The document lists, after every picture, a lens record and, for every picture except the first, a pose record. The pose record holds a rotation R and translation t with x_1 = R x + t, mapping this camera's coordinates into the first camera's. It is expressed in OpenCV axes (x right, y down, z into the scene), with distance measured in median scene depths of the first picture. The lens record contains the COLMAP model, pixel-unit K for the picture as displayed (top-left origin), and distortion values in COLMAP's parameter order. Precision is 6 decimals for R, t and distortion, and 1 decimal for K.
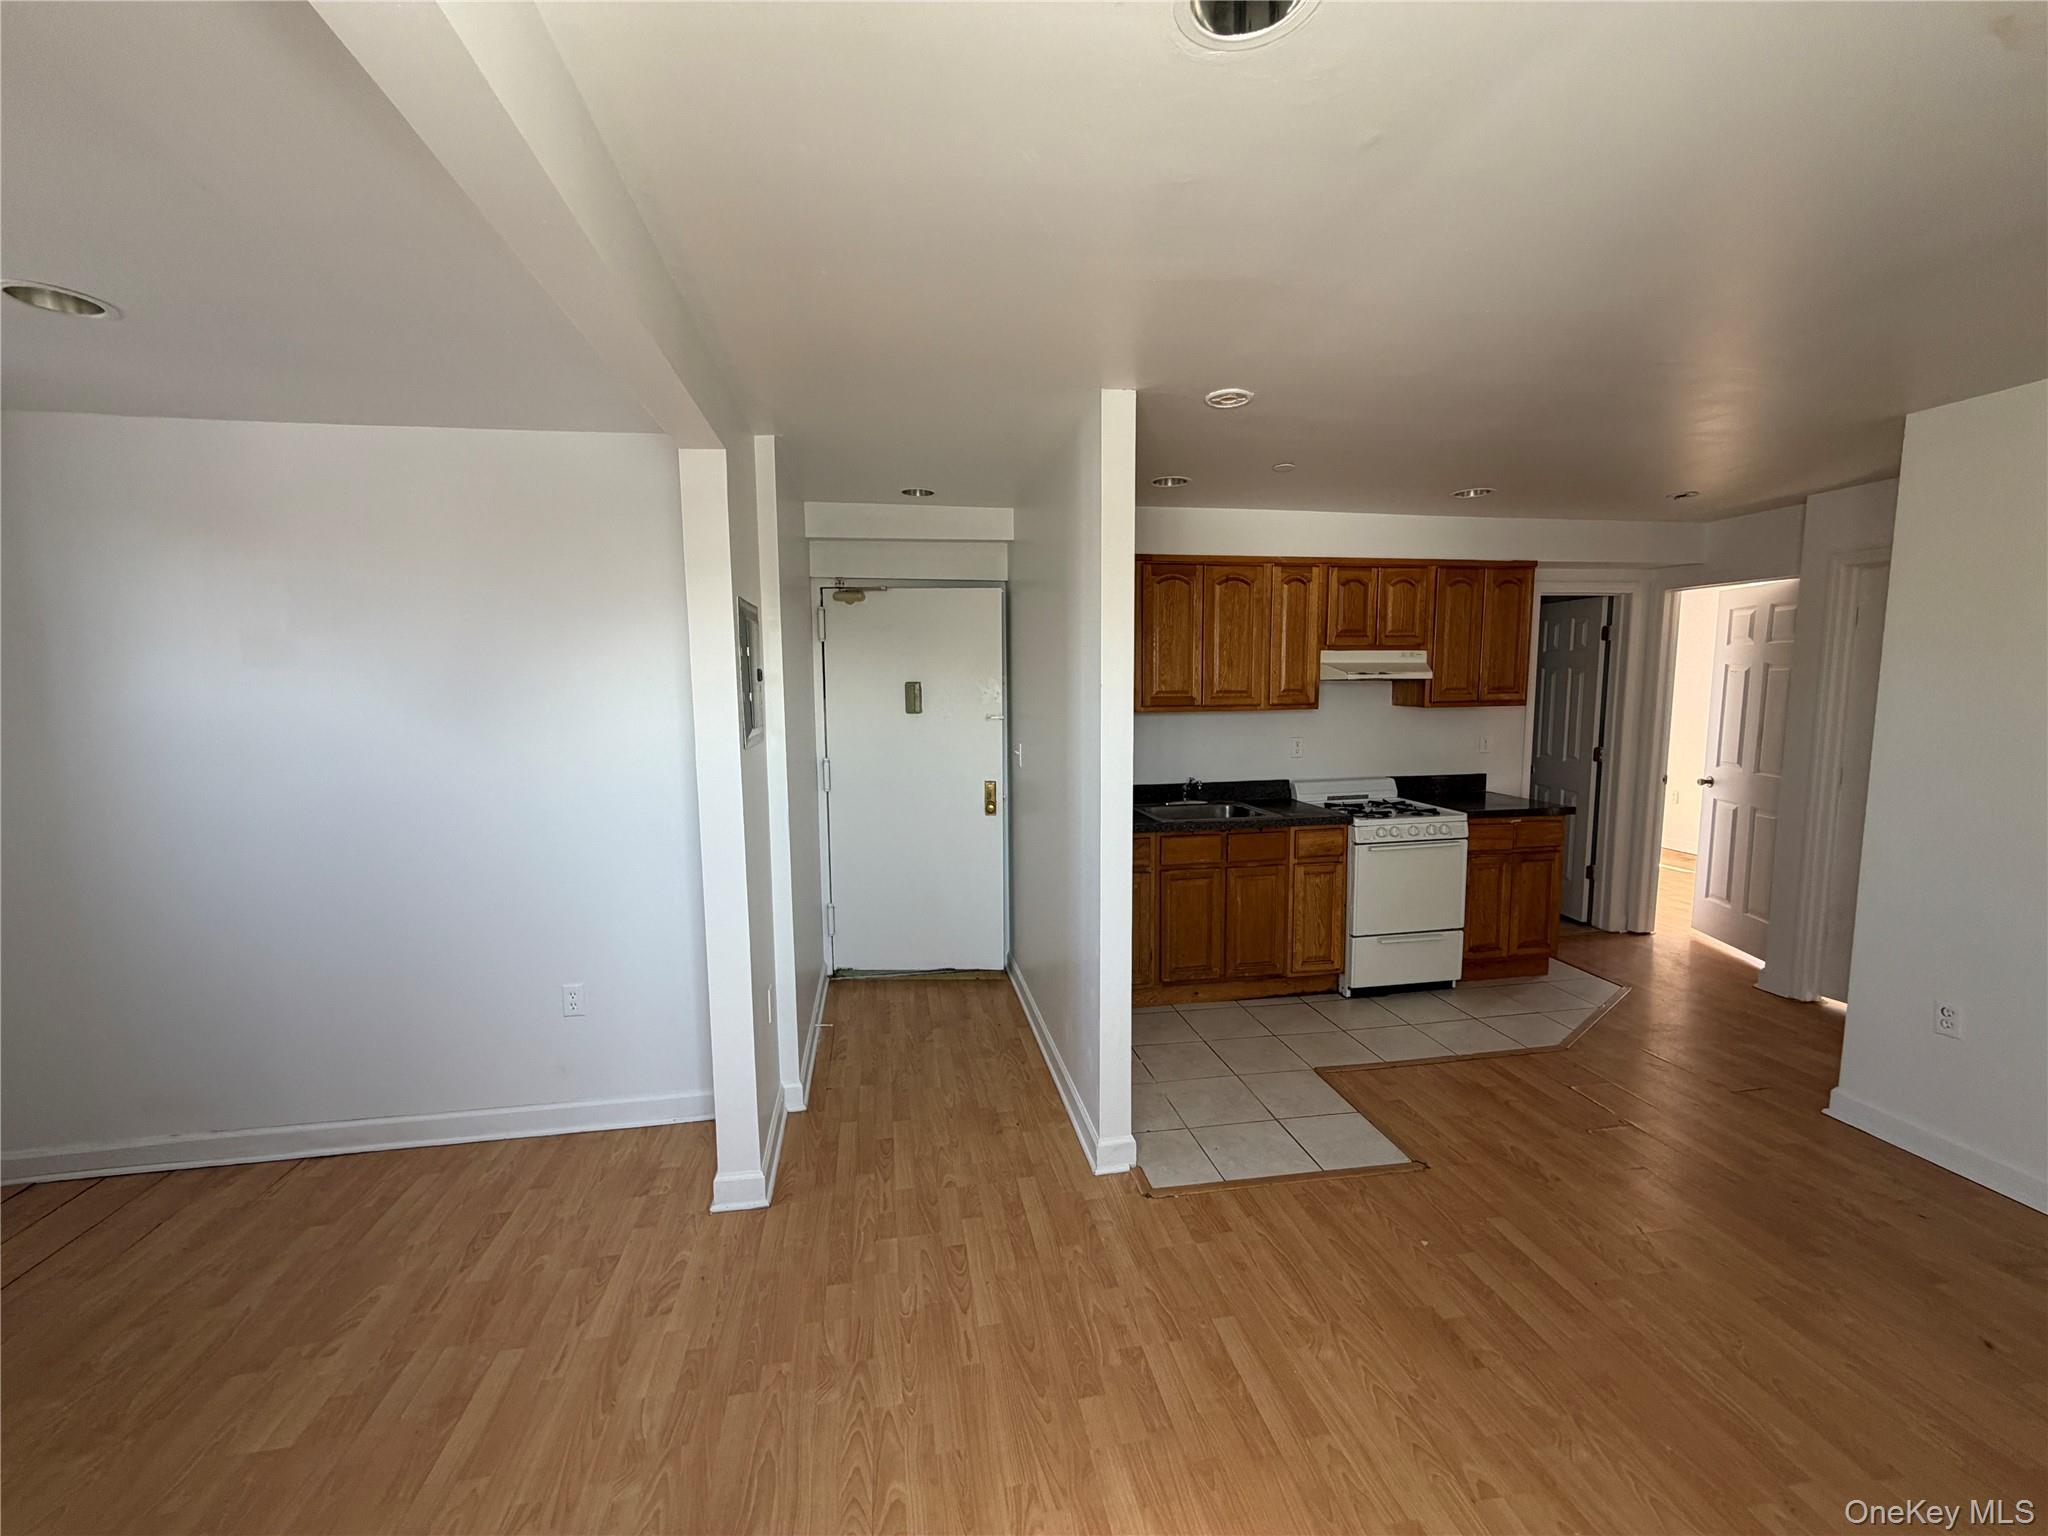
lens RADIAL K [[816.8, 0, 1017.8], [0, 816.8, 767.7], [0, 0, 1]] dist [-0.000204, -0.000009]
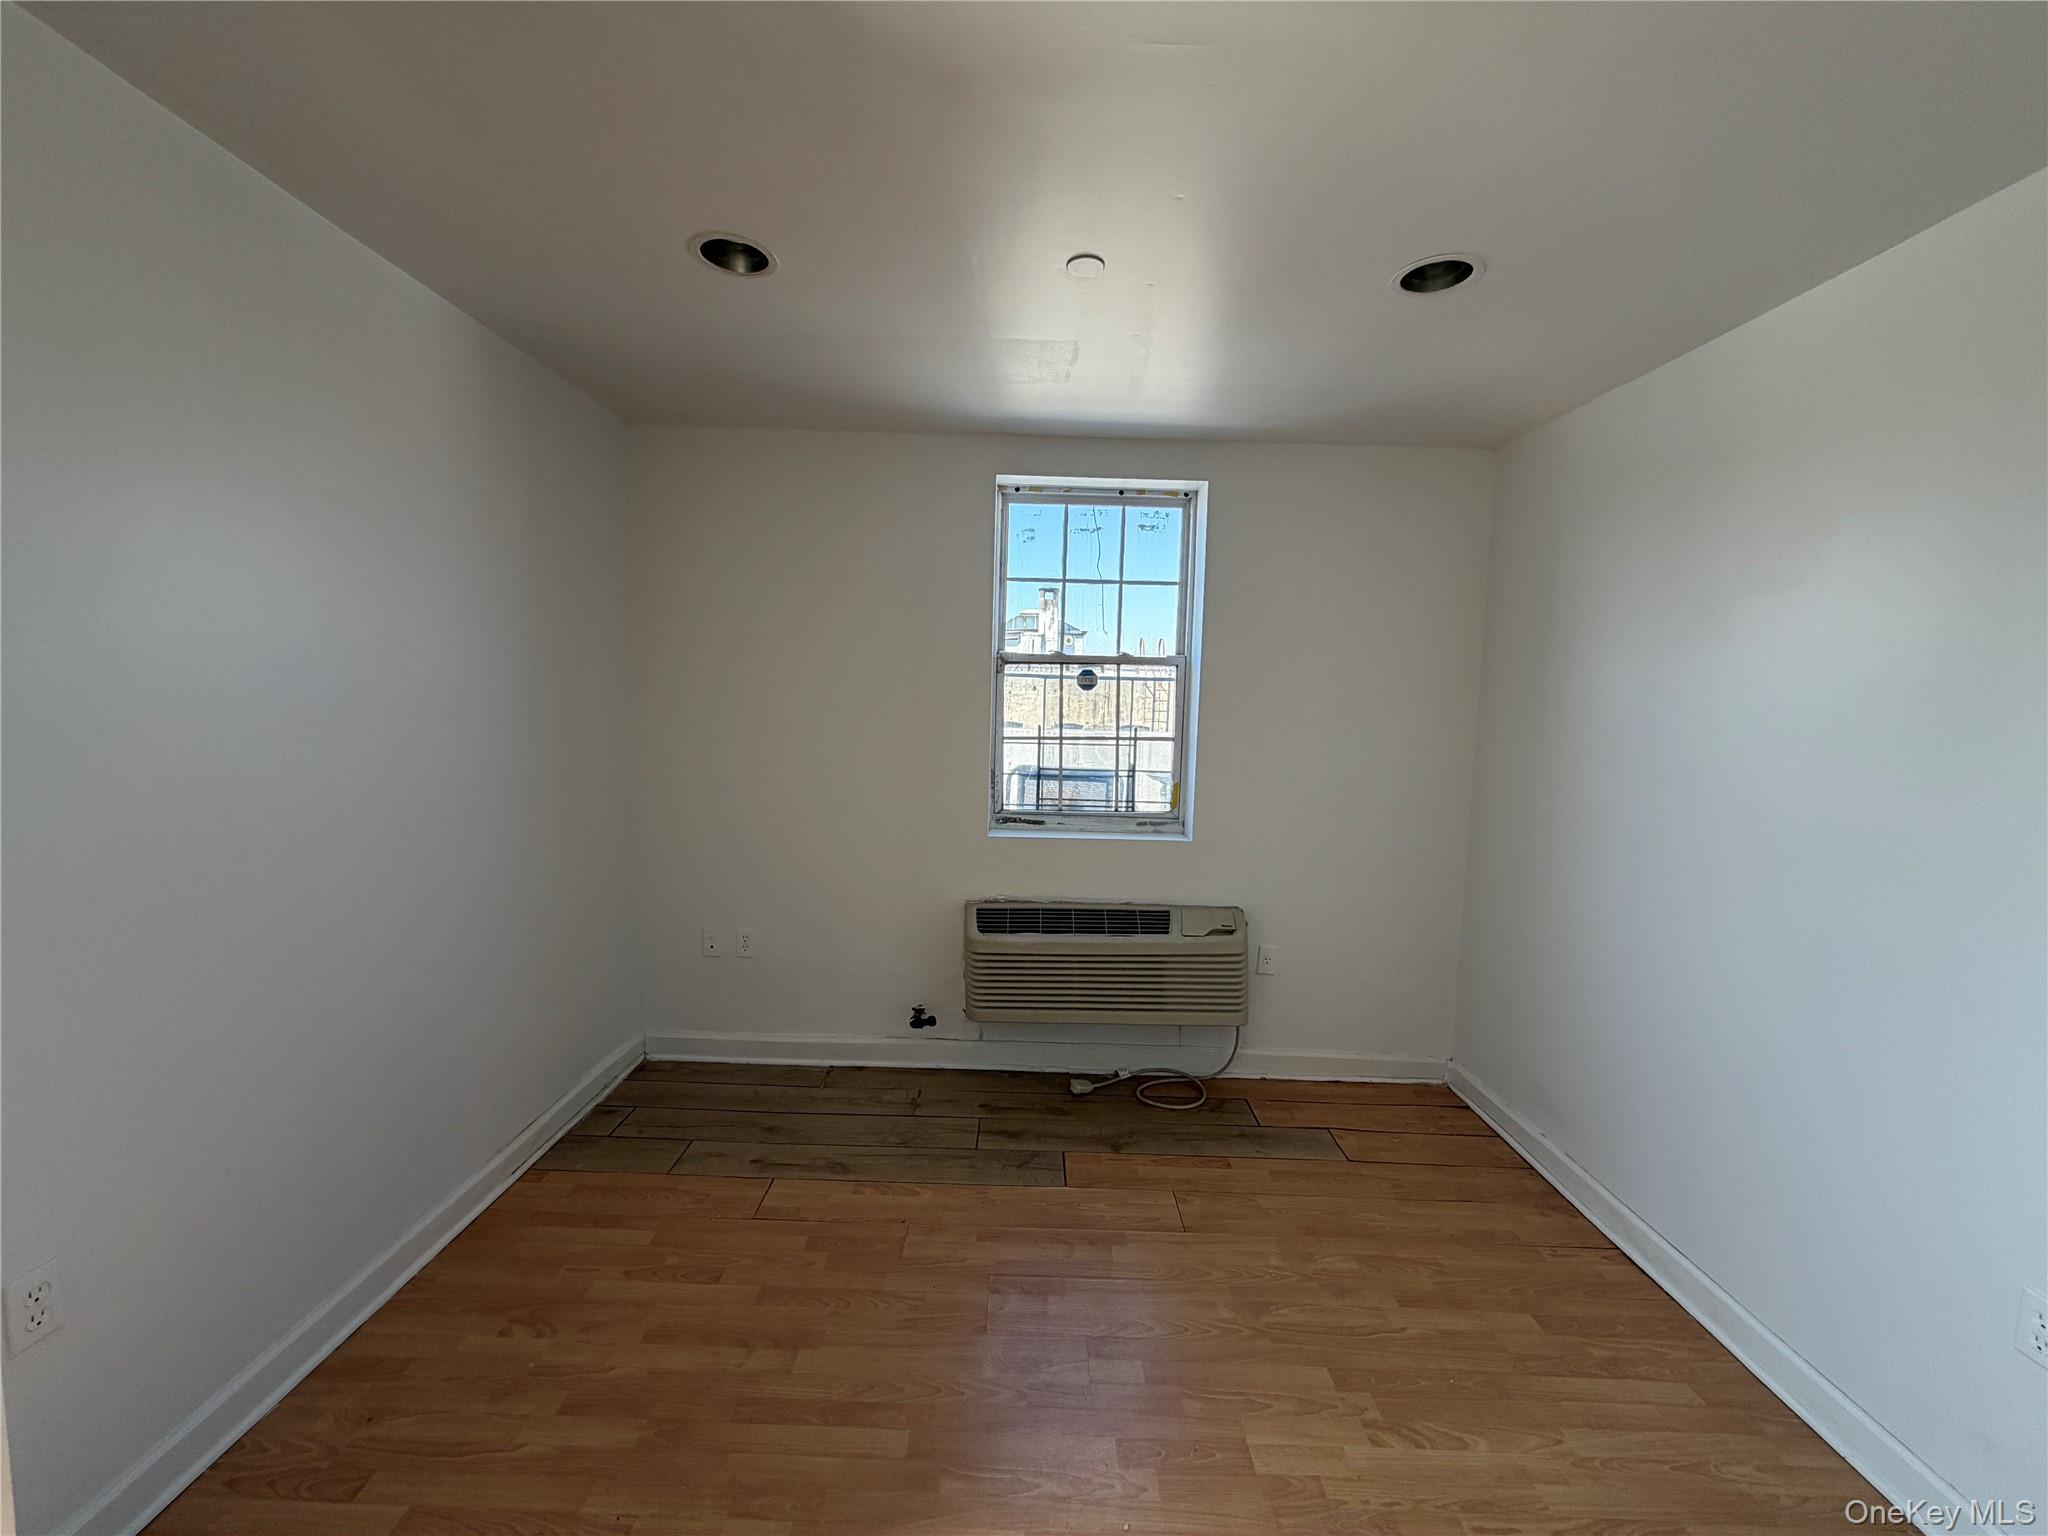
lens RADIAL K [[816.8, 0, 1017.8], [0, 816.8, 767.7], [0, 0, 1]] dist [-0.000204, -0.000009]
pose [[-0.178859, 0.093330, -0.979438, -0.014536], [-0.130995, 0.984369, 0.117722, -0.010509], [0.975115, 0.149357, -0.163838, 0.495658]]
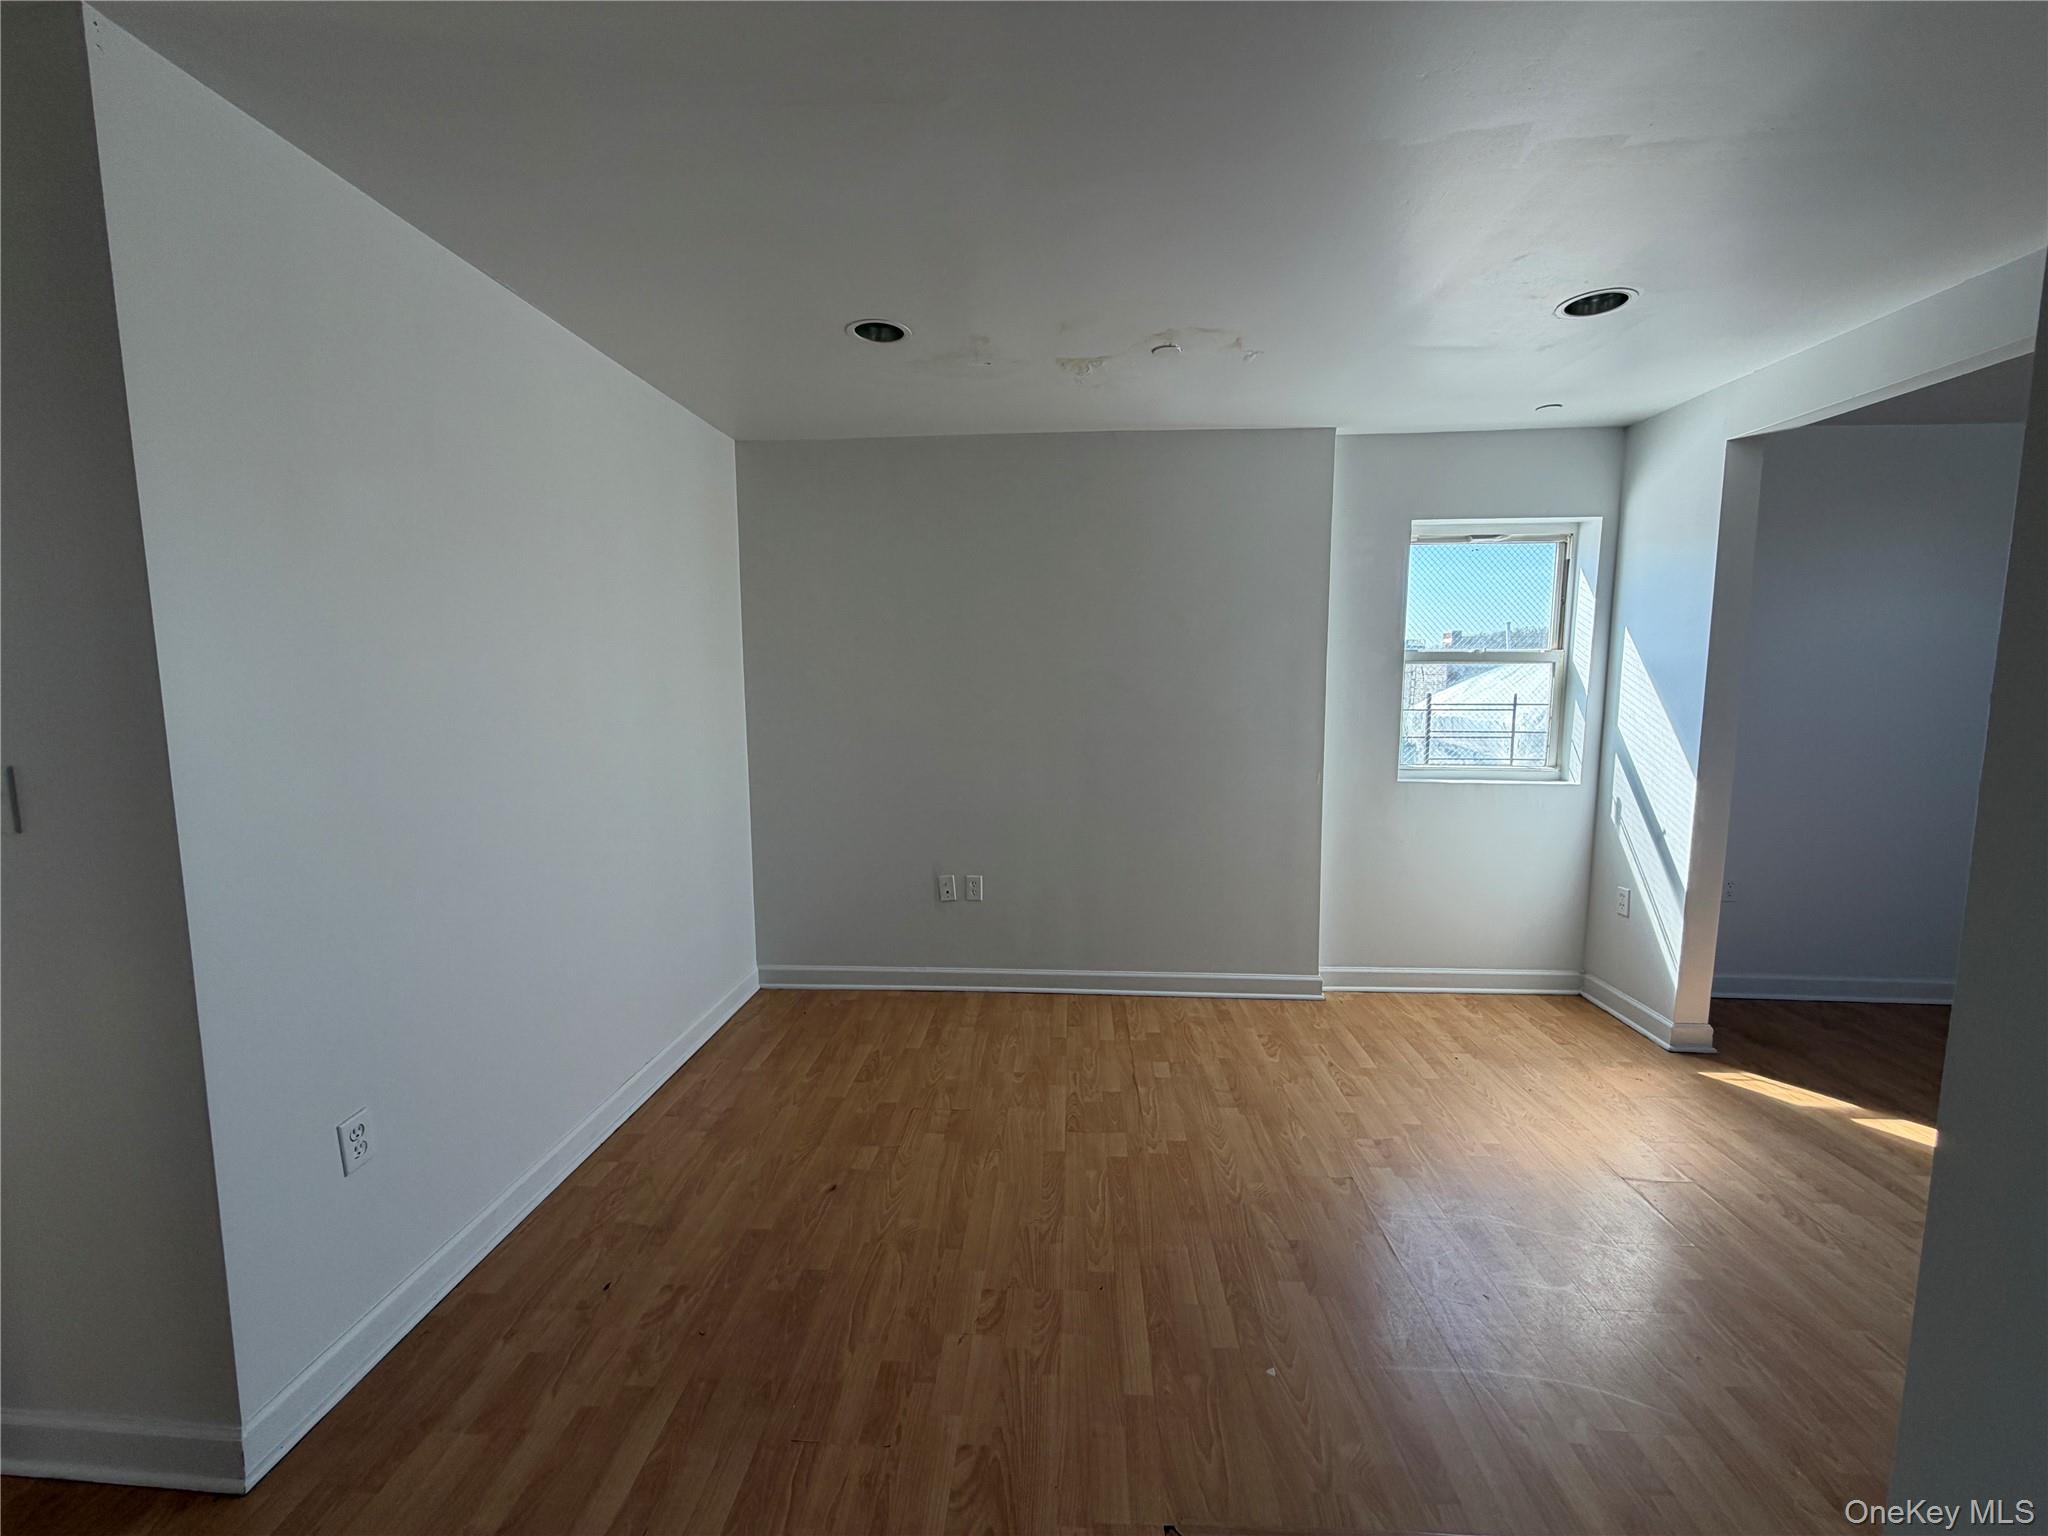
lens RADIAL K [[818.7, 0, 1017.5], [0, 818.7, 766.3], [0, 0, 1]] dist [-0.000362, 0.000153]
pose [[-0.972461, -0.013680, 0.232663, 0.481024], [0.036829, 0.976714, 0.211363, -0.098042], [-0.230137, 0.214111, -0.949312, 1.411704]]
